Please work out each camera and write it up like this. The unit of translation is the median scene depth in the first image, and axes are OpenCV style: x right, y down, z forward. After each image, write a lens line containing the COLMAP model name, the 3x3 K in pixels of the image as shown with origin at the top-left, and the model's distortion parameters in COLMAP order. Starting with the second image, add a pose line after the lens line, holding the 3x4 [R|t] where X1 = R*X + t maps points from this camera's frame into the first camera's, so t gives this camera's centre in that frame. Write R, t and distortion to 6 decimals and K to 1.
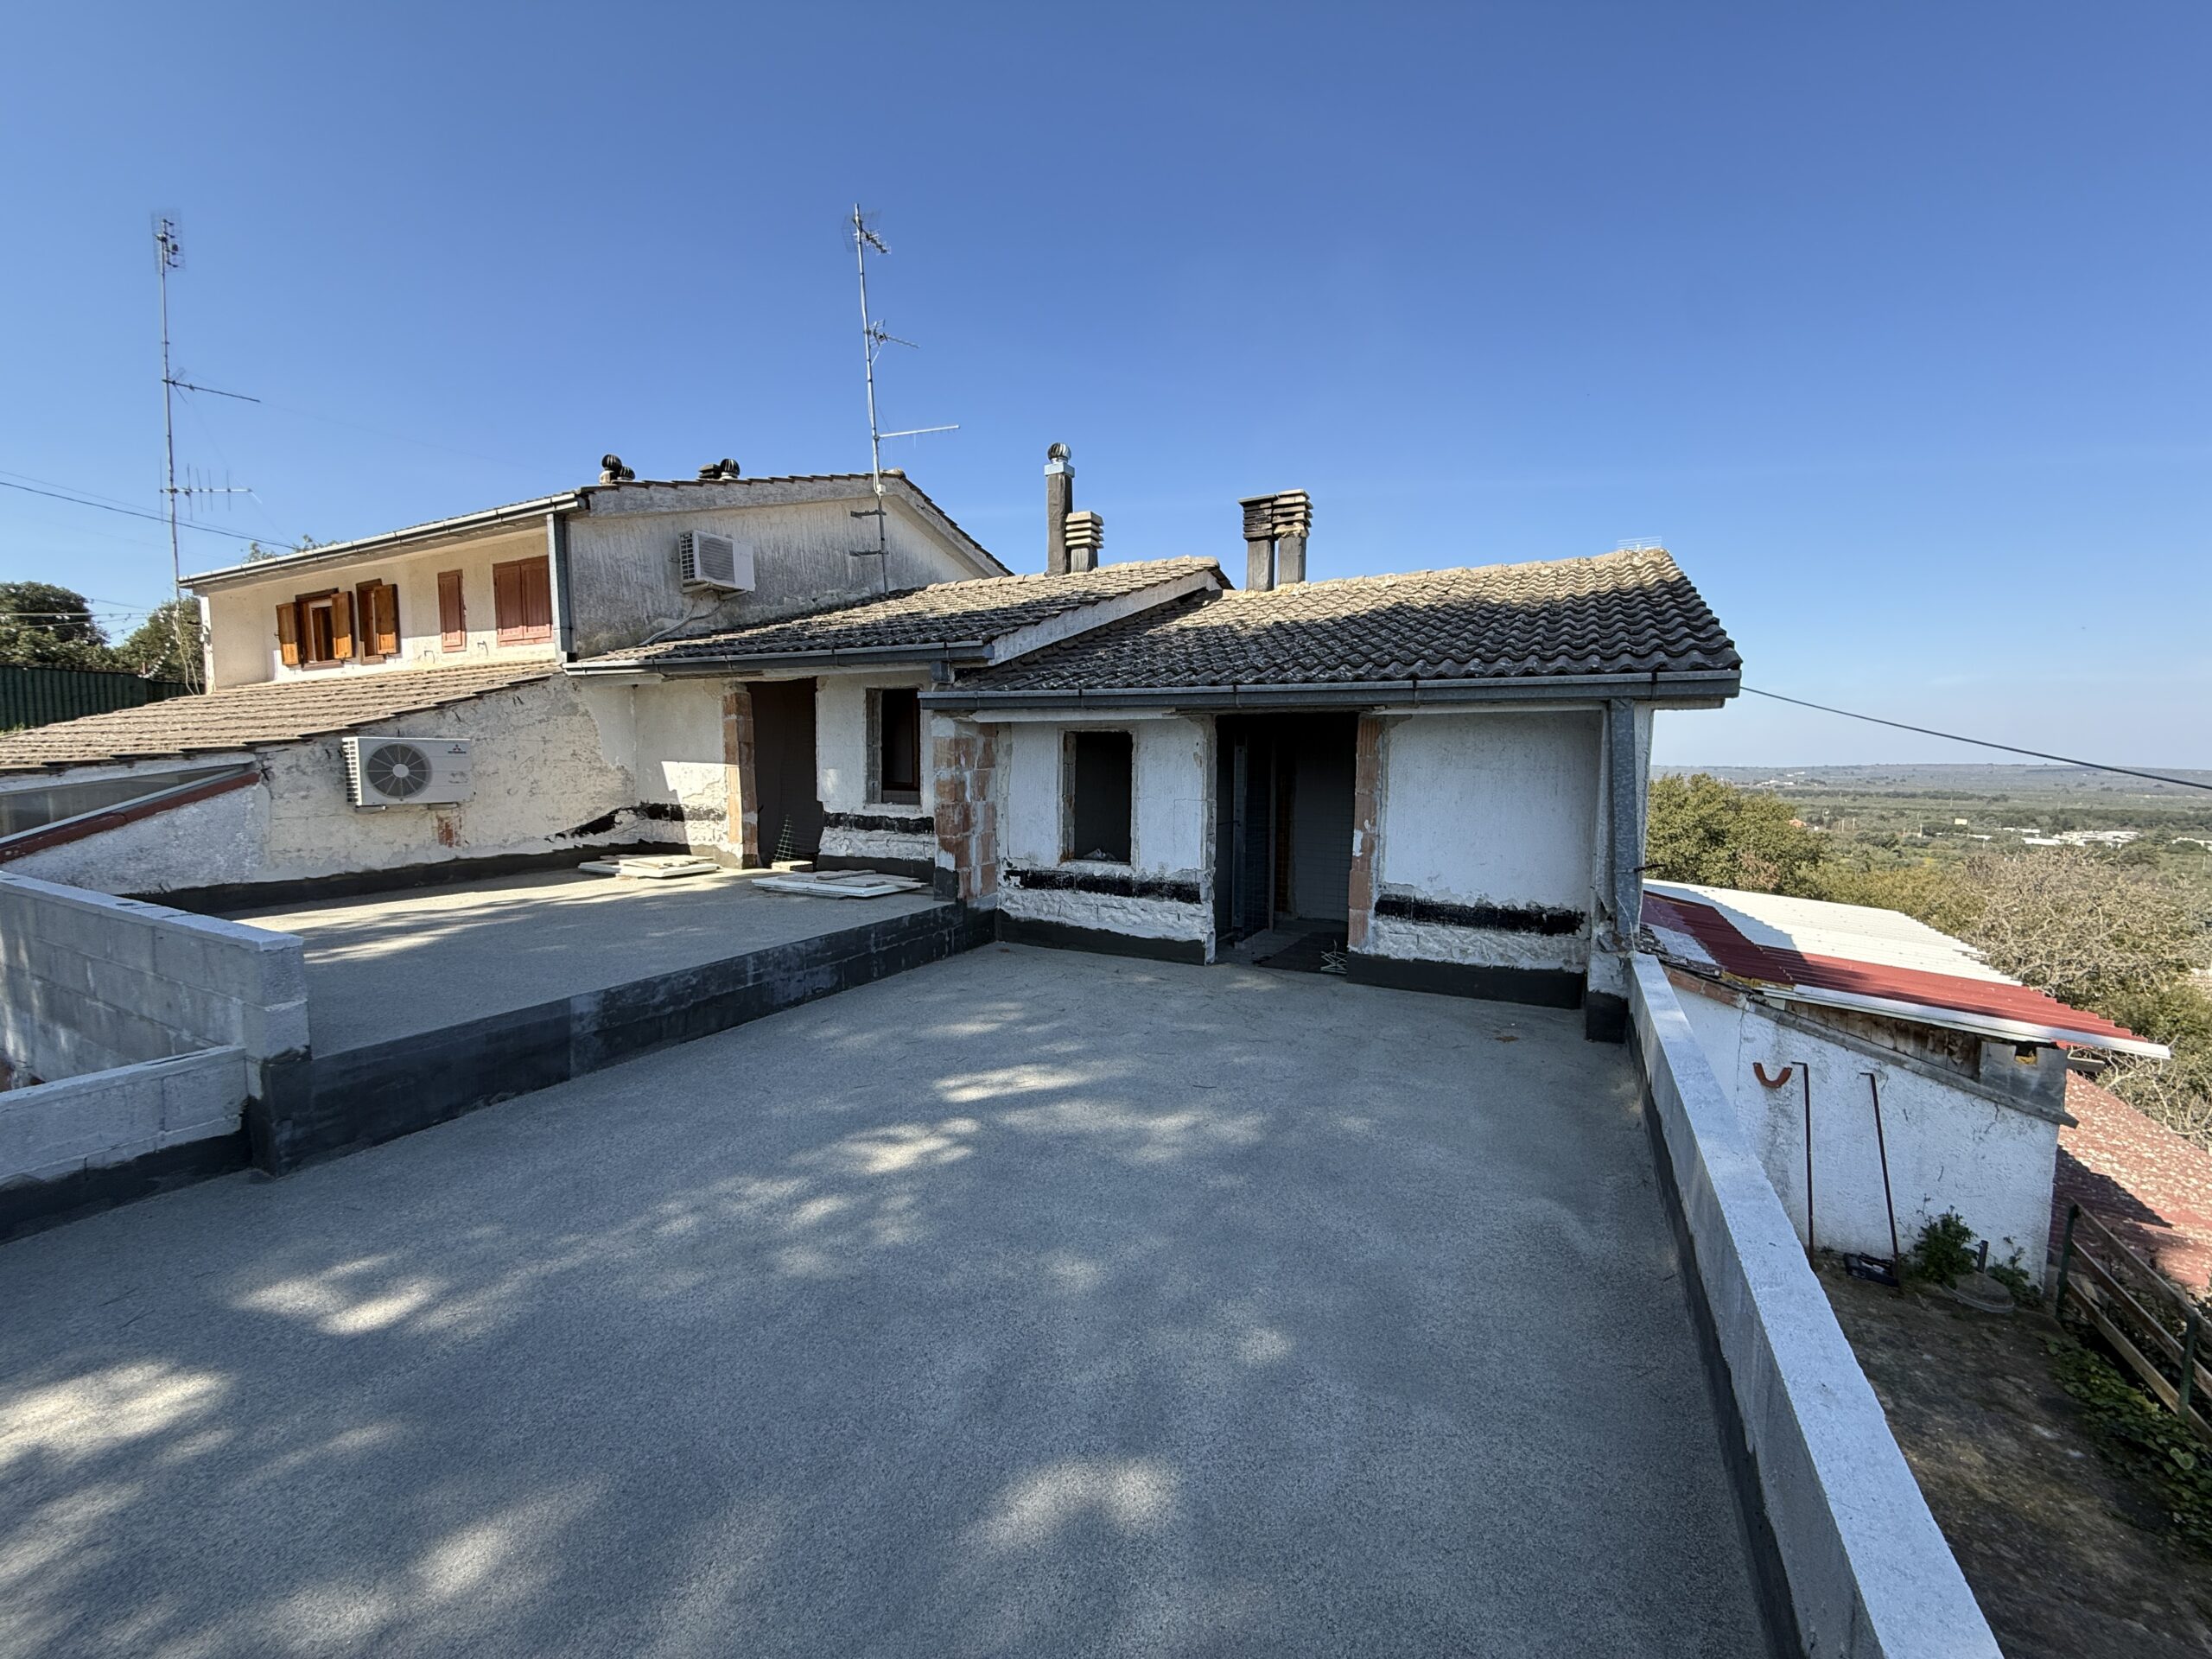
lens RADIAL K [[880.2, 0, 1101.0], [0, 880.2, 826.2], [0, 0, 1]] dist [-0.001153, 0.000356]
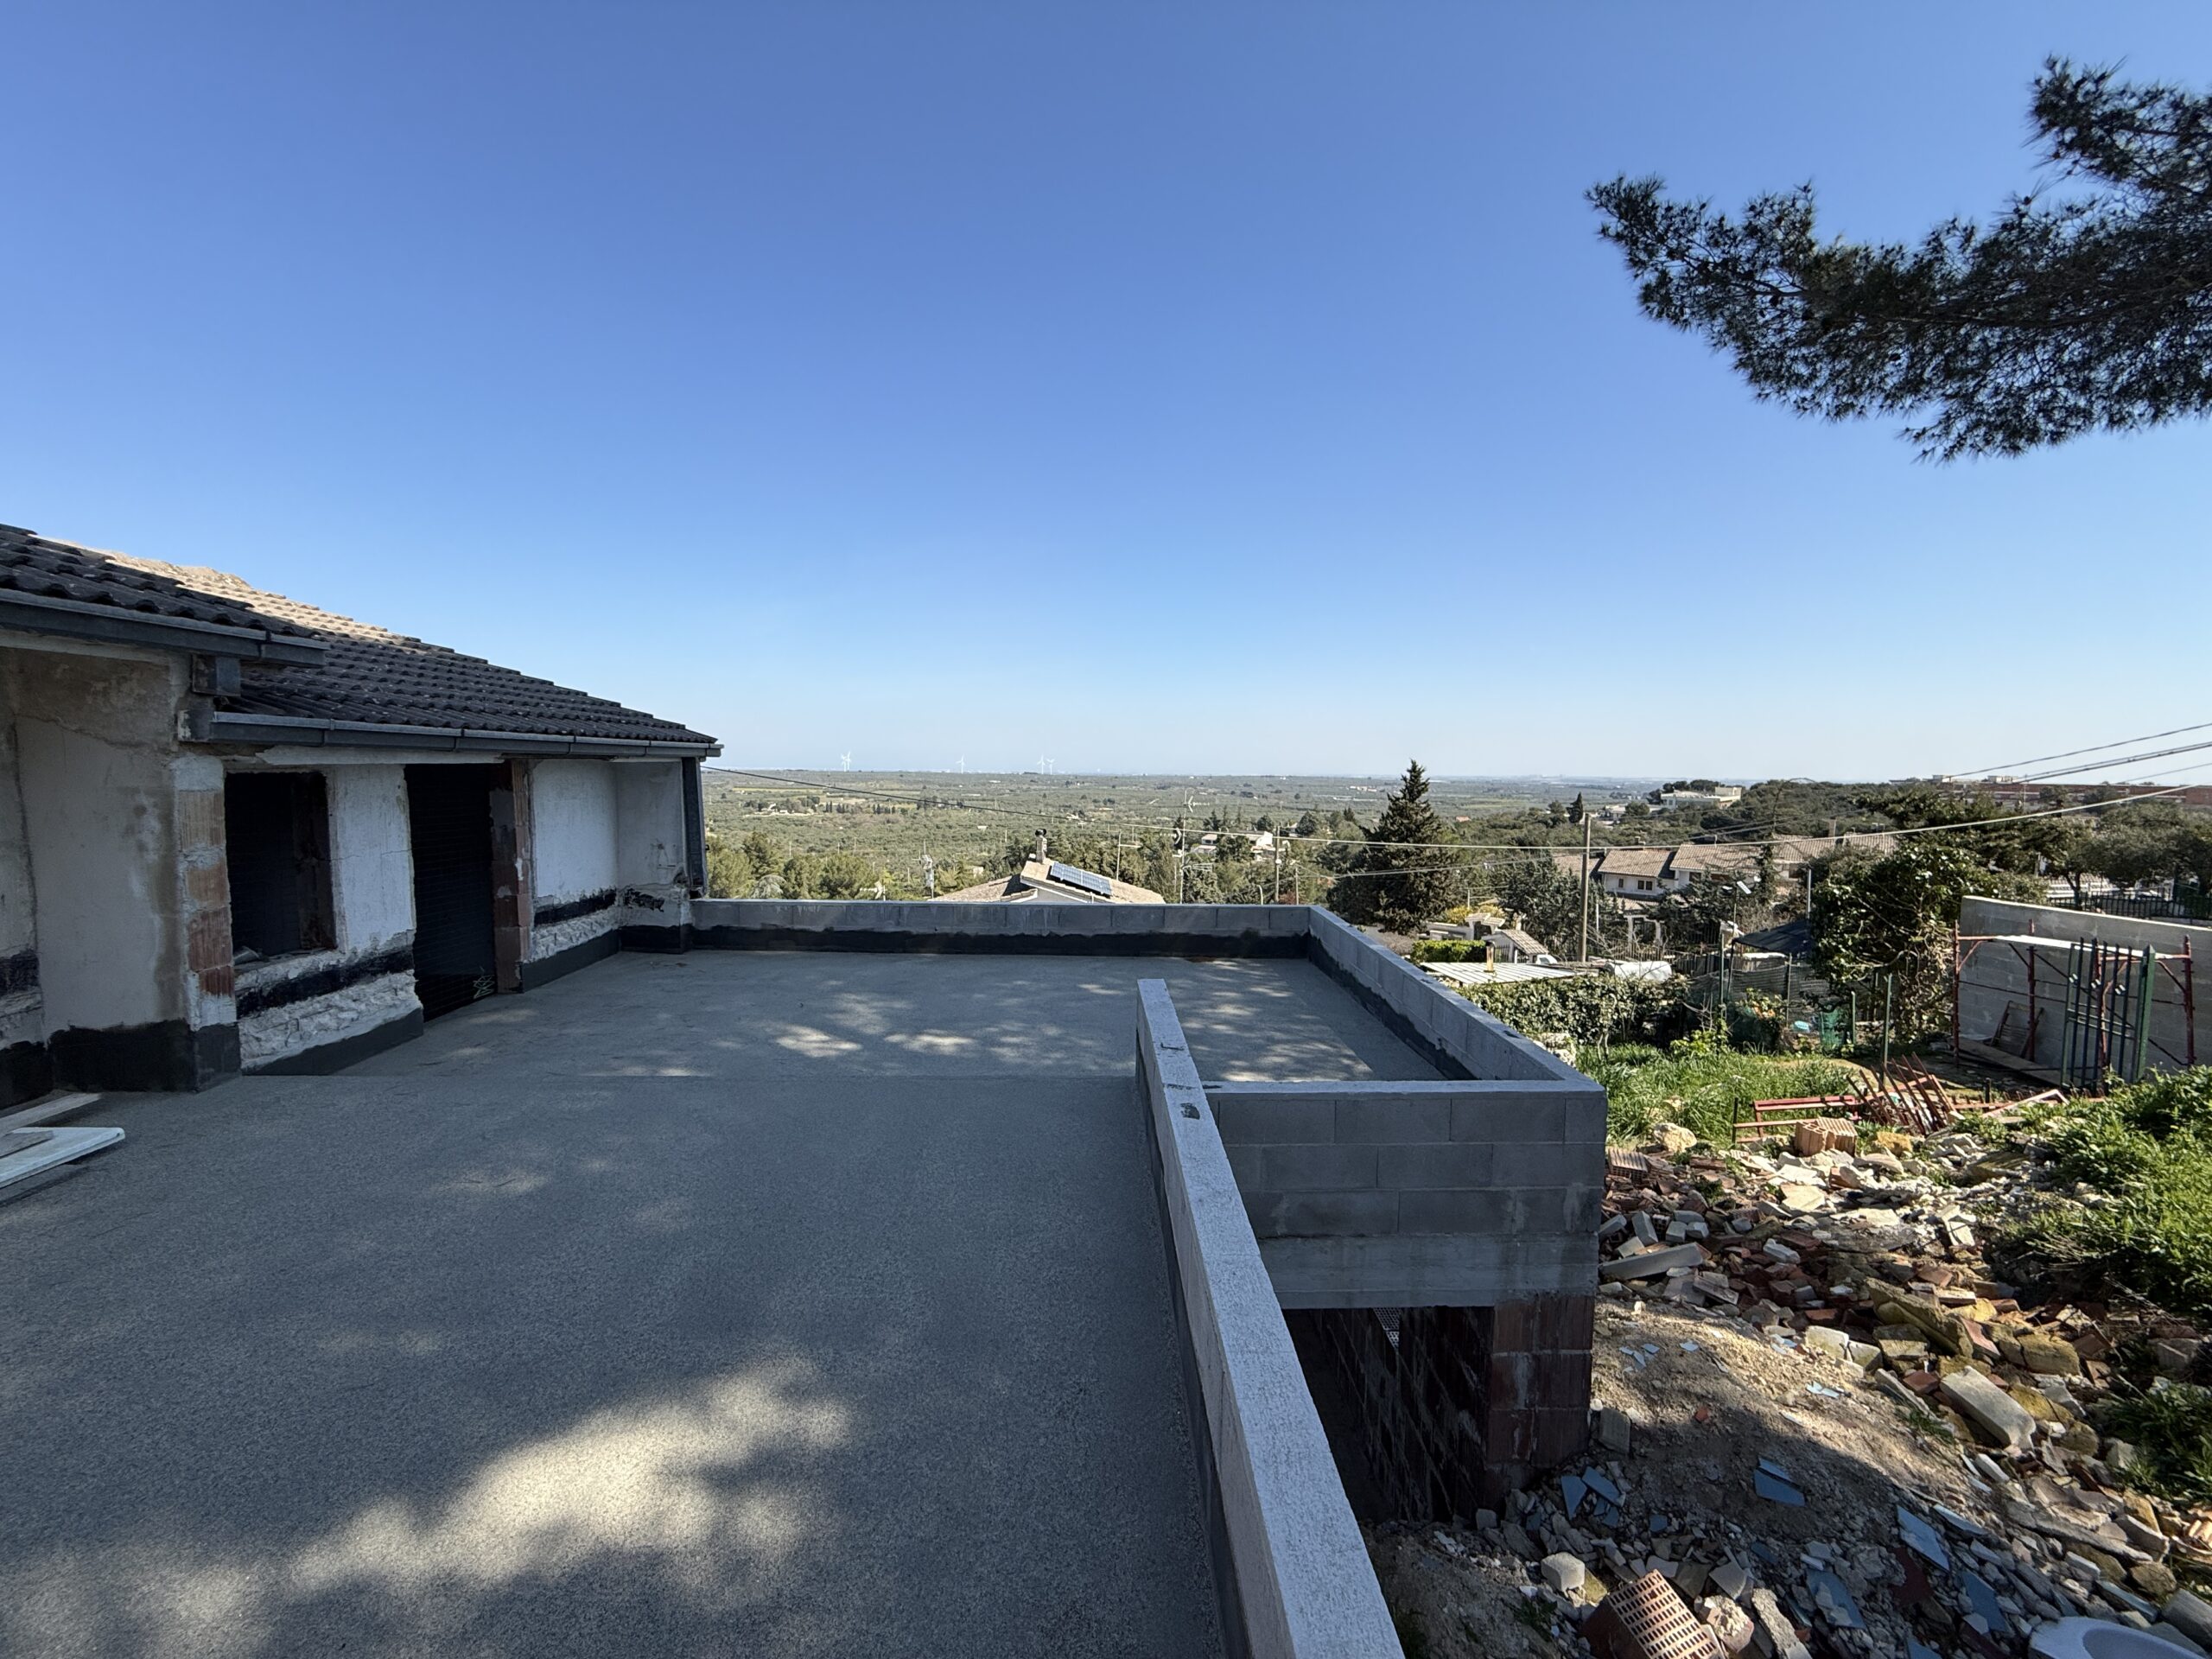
lens RADIAL K [[880.2, 0, 1106.1], [0, 880.2, 838.8], [0, 0, 1]] dist [-0.001153, 0.000356]
pose [[-0.488750, -0.090558, 0.867711, -0.852756], [0.048920, 0.990189, 0.130895, -0.105623], [-0.871051, 0.106424, -0.479524, 0.703801]]
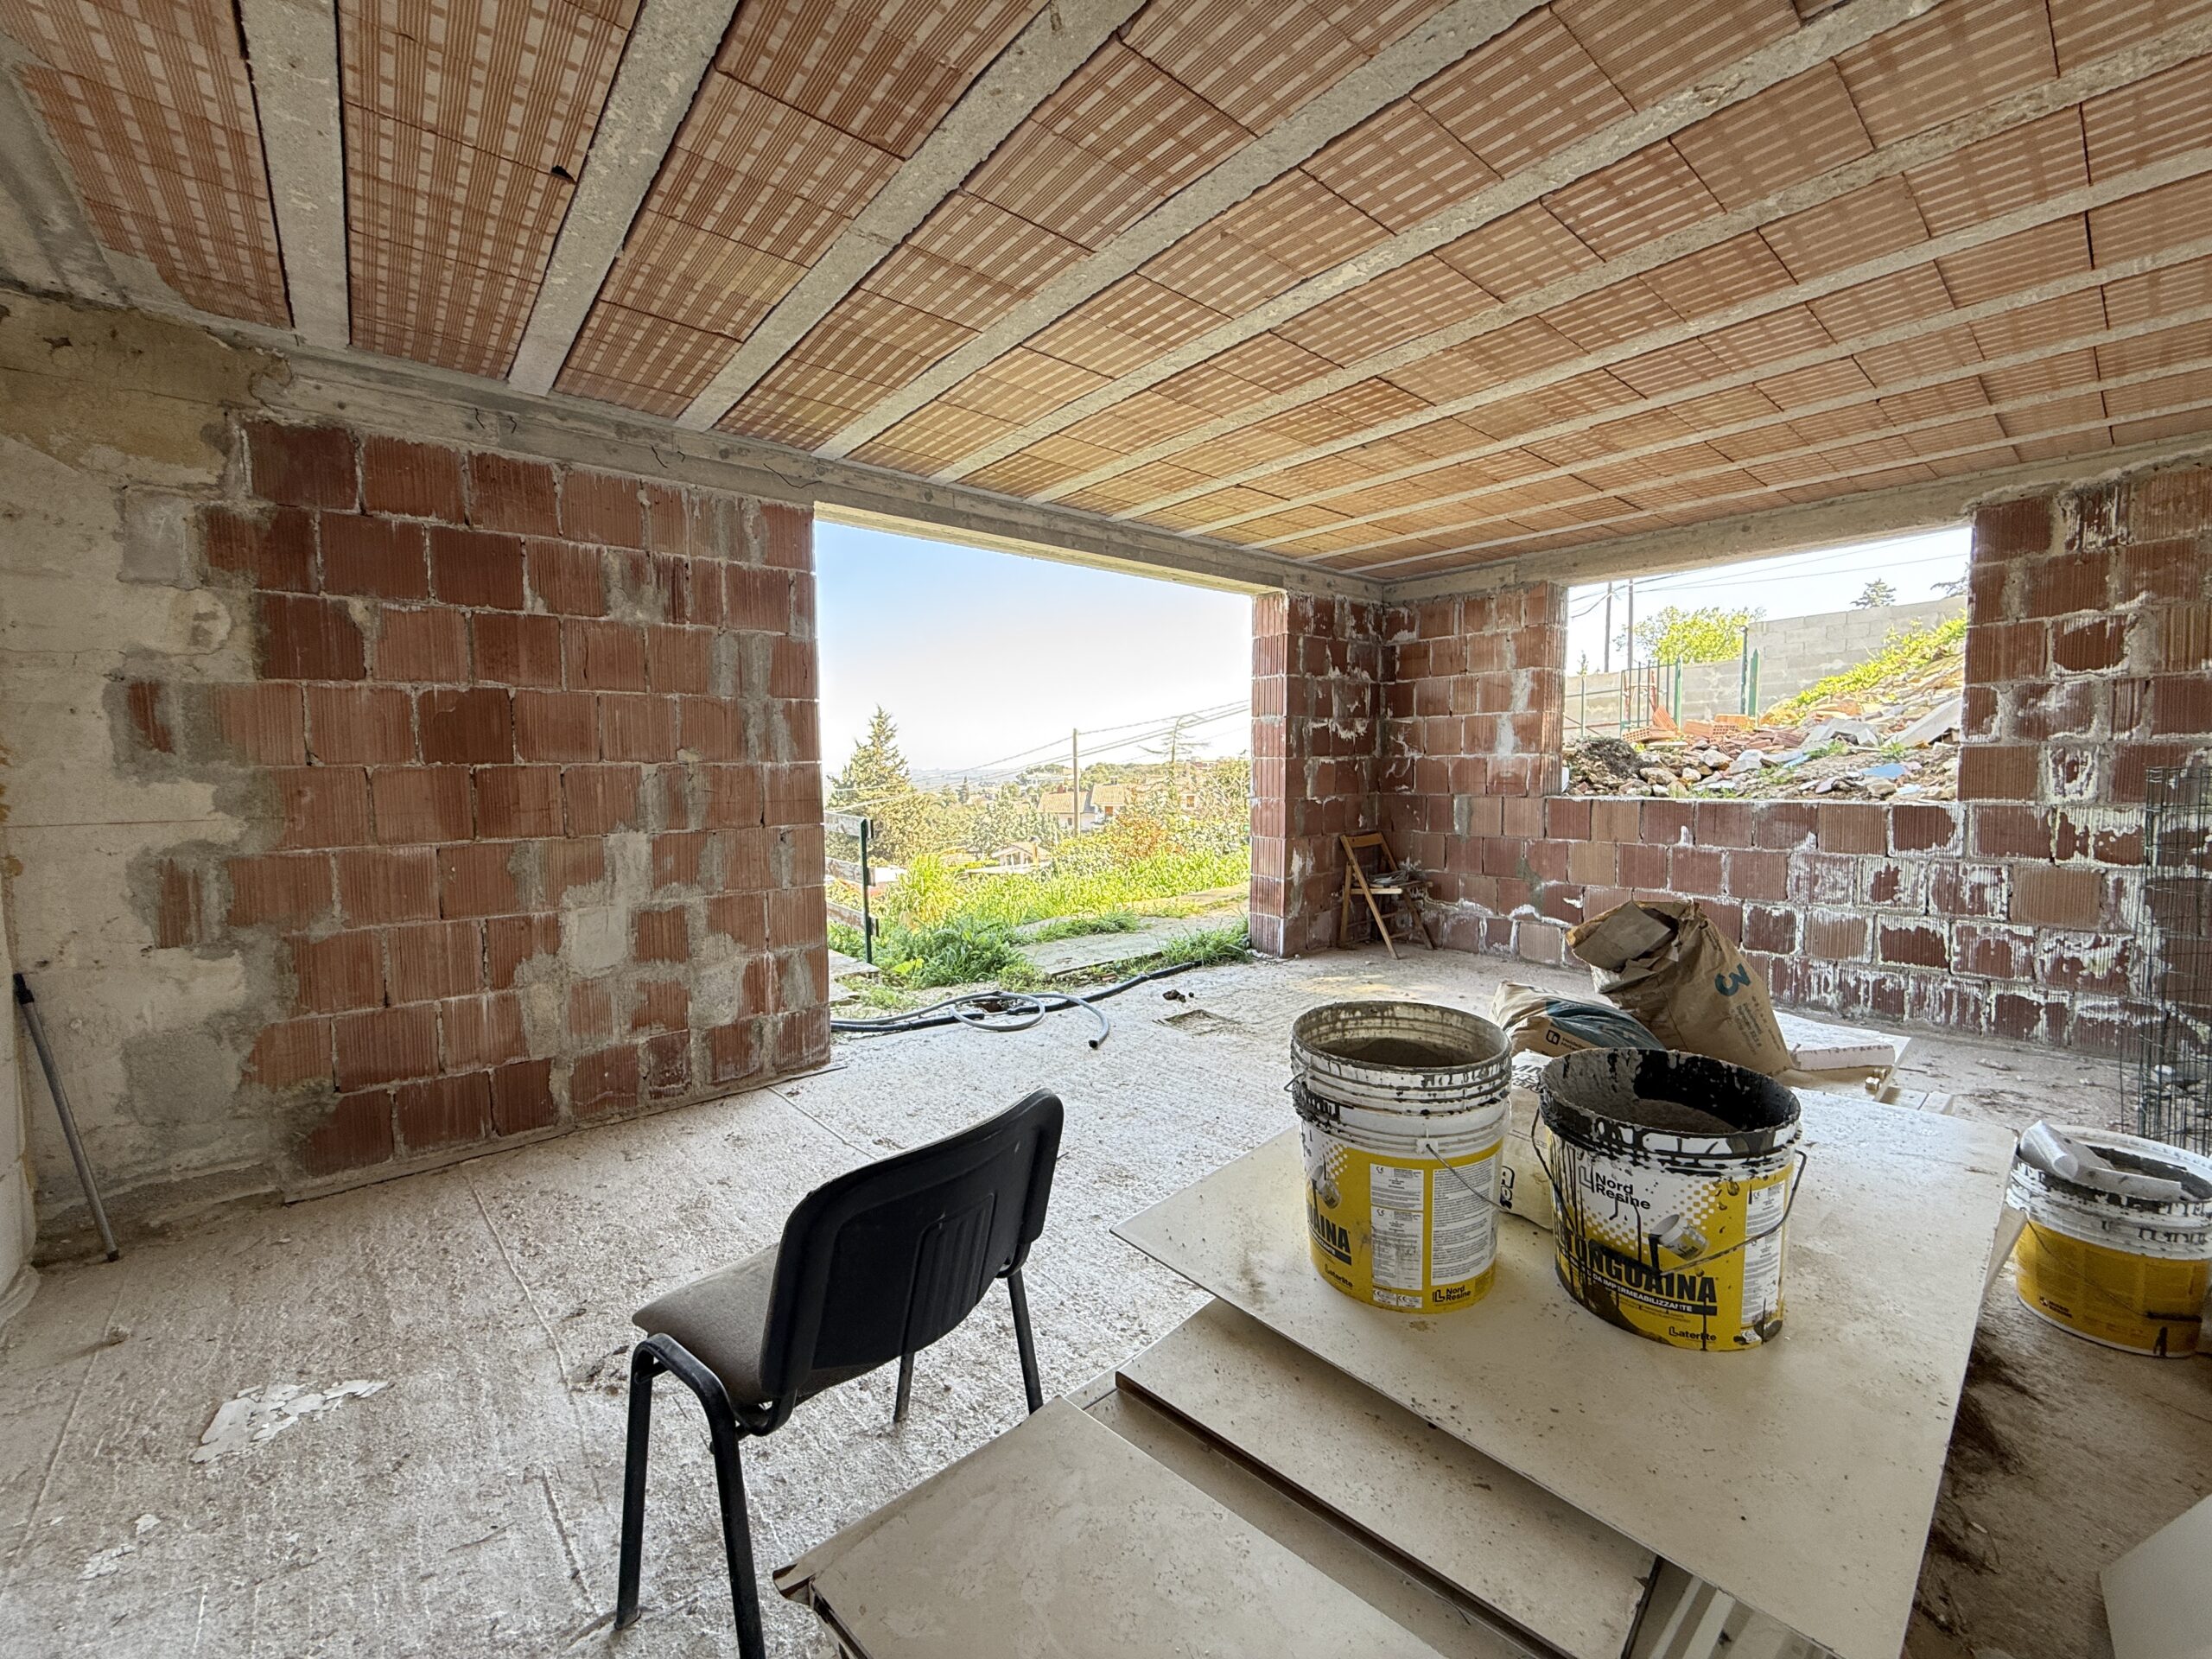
lens RADIAL K [[880.2, 0, 1101.6], [0, 880.2, 827.9], [0, 0, 1]] dist [-0.001153, 0.000356]
pose [[-0.921570, -0.029740, 0.387070, -0.077202], [0.030286, 0.988515, 0.148060, 0.355945], [-0.387028, 0.148170, -0.910085, 0.880087]]
